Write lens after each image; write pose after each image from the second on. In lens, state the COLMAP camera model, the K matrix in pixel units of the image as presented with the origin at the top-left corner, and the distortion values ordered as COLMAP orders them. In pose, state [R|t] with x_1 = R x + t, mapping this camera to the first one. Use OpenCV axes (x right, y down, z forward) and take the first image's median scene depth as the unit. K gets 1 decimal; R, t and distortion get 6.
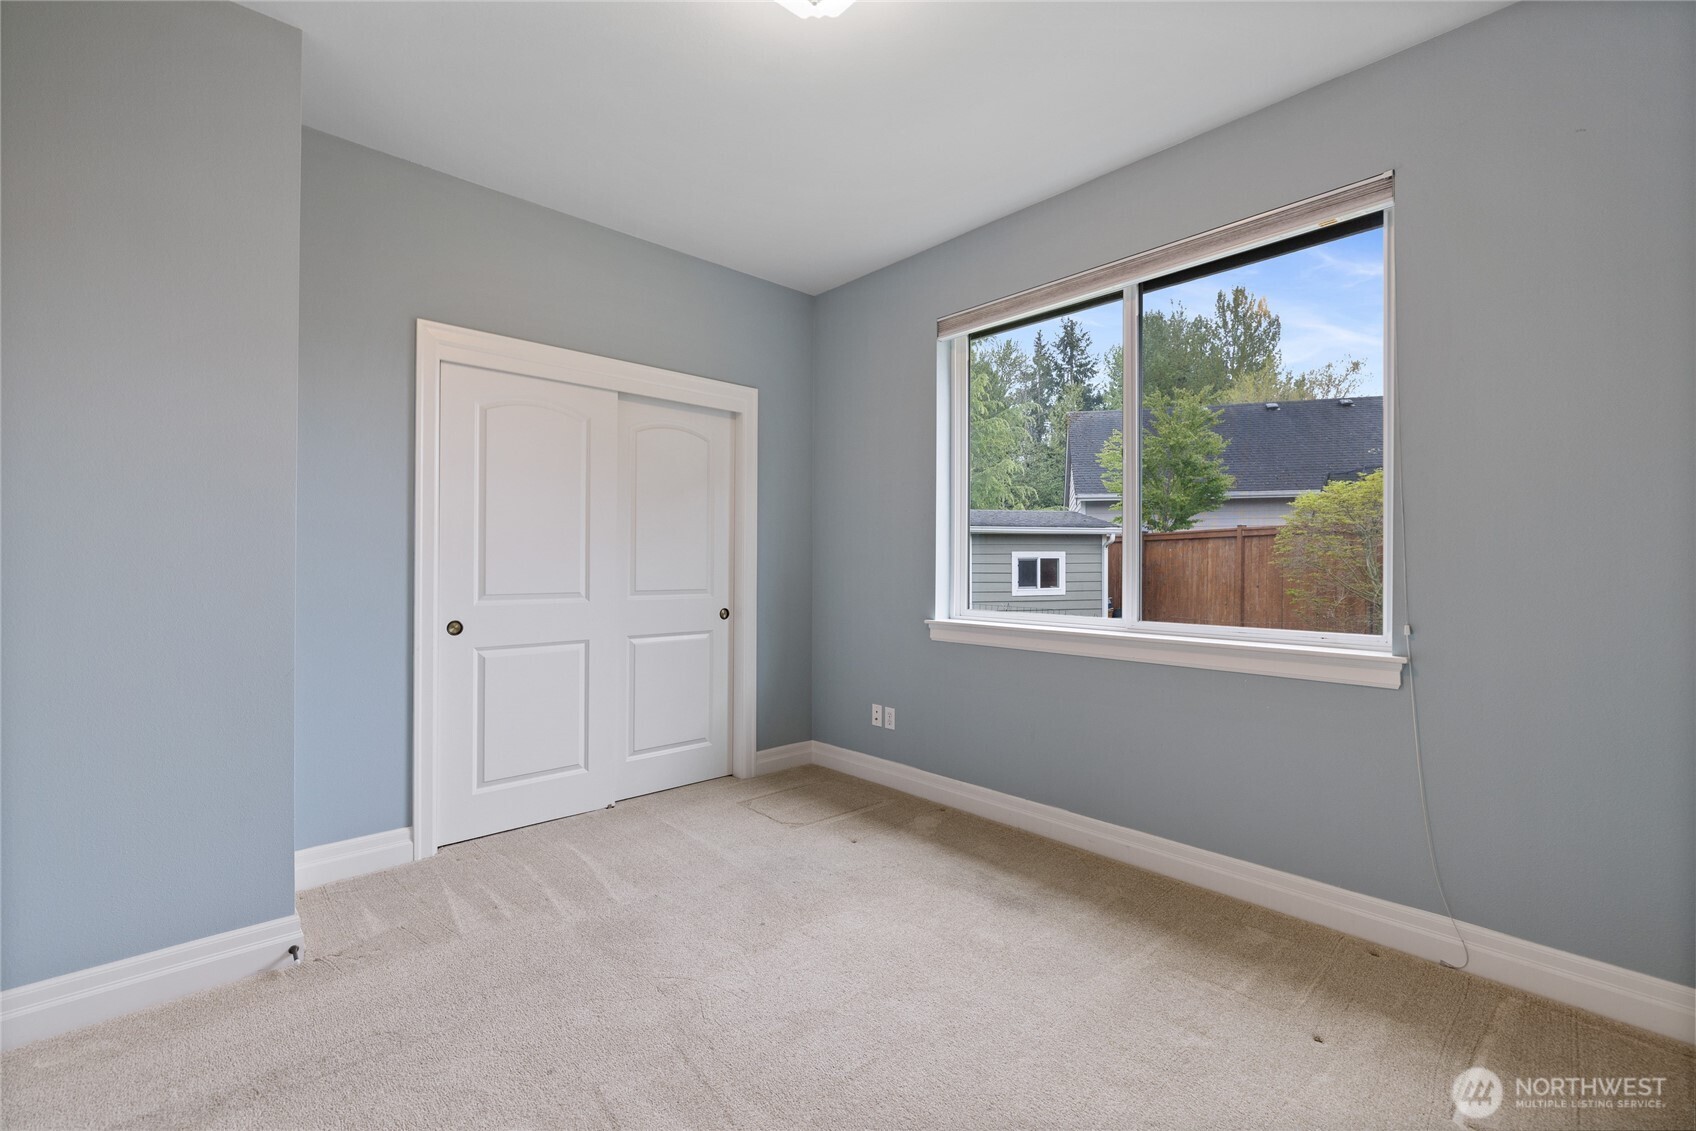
lens RADIAL K [[716.9, 0, 828.6], [0, 716.9, 553.9], [0, 0, 1]] dist [0.000129, -0.000054]
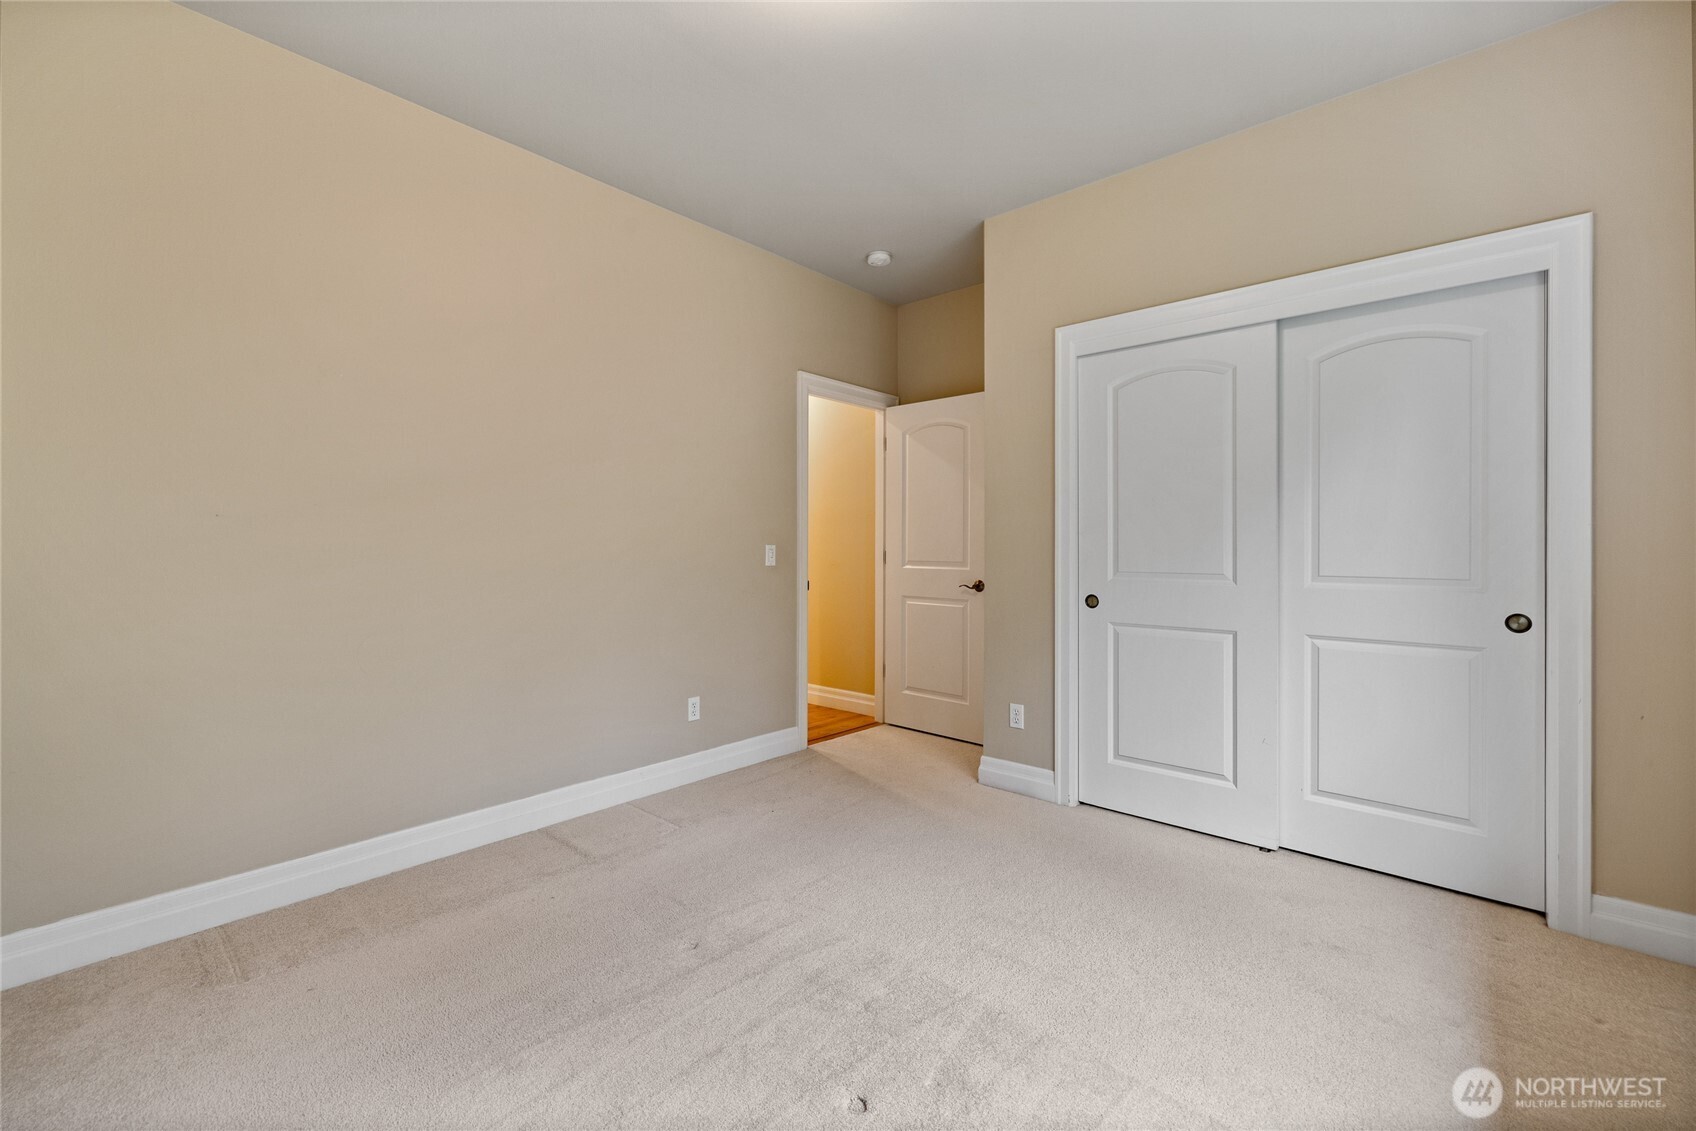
lens RADIAL K [[716.9, 0, 828.6], [0, 716.9, 553.9], [0, 0, 1]] dist [0.000129, -0.000054]
pose [[0.122340, -0.000583, -0.992488, 0.474691], [0.007327, 0.999973, 0.000316, 0.028634], [0.992461, -0.007311, 0.122341, 0.467397]]
